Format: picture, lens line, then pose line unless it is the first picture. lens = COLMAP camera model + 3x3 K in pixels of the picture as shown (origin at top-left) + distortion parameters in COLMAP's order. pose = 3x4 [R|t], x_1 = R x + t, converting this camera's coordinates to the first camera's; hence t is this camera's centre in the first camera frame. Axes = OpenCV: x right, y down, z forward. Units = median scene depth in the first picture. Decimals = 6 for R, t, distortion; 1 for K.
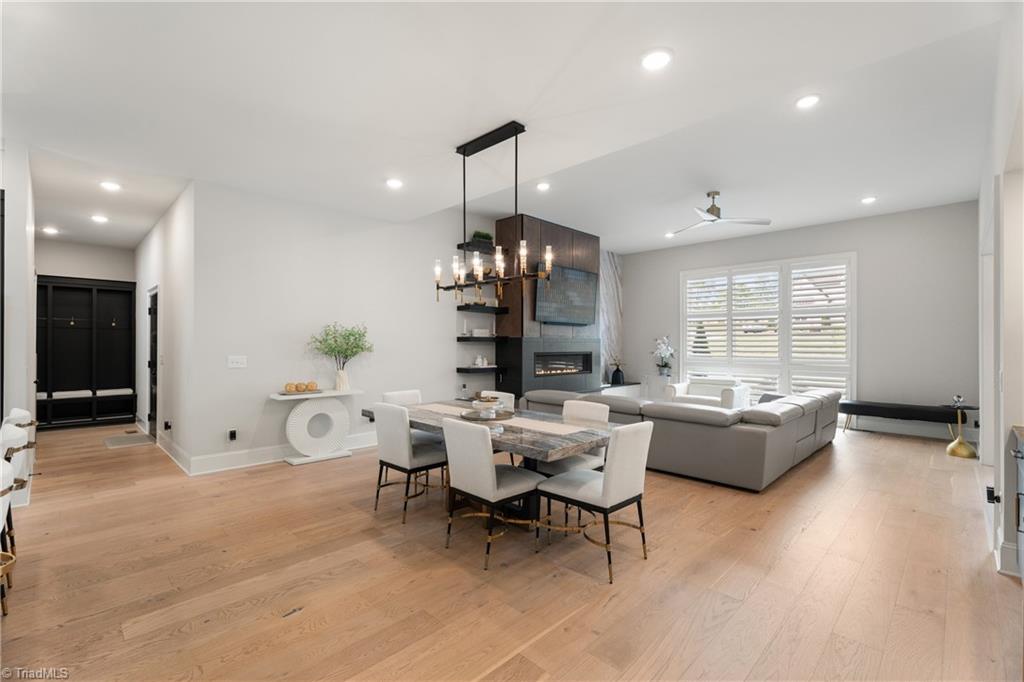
lens RADIAL K [[460.6, 0, 506.6], [0, 460.6, 337.1], [0, 0, 1]] dist [-0.004698, 0.000281]
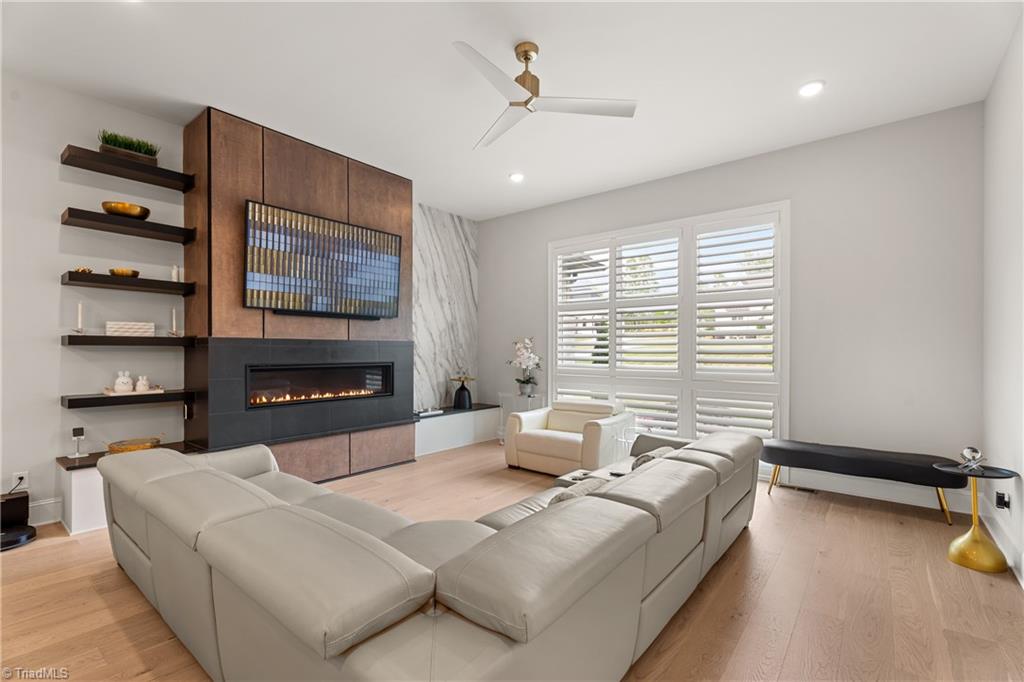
lens RADIAL K [[460.6, 0, 516.1], [0, 460.6, 348.2], [0, 0, 1]] dist [-0.004698, 0.000281]
pose [[0.993256, -0.001918, 0.115923, 0.296091], [0.000796, 0.999952, 0.009725, 0.007838], [-0.115936, -0.009567, 0.993211, 0.389684]]
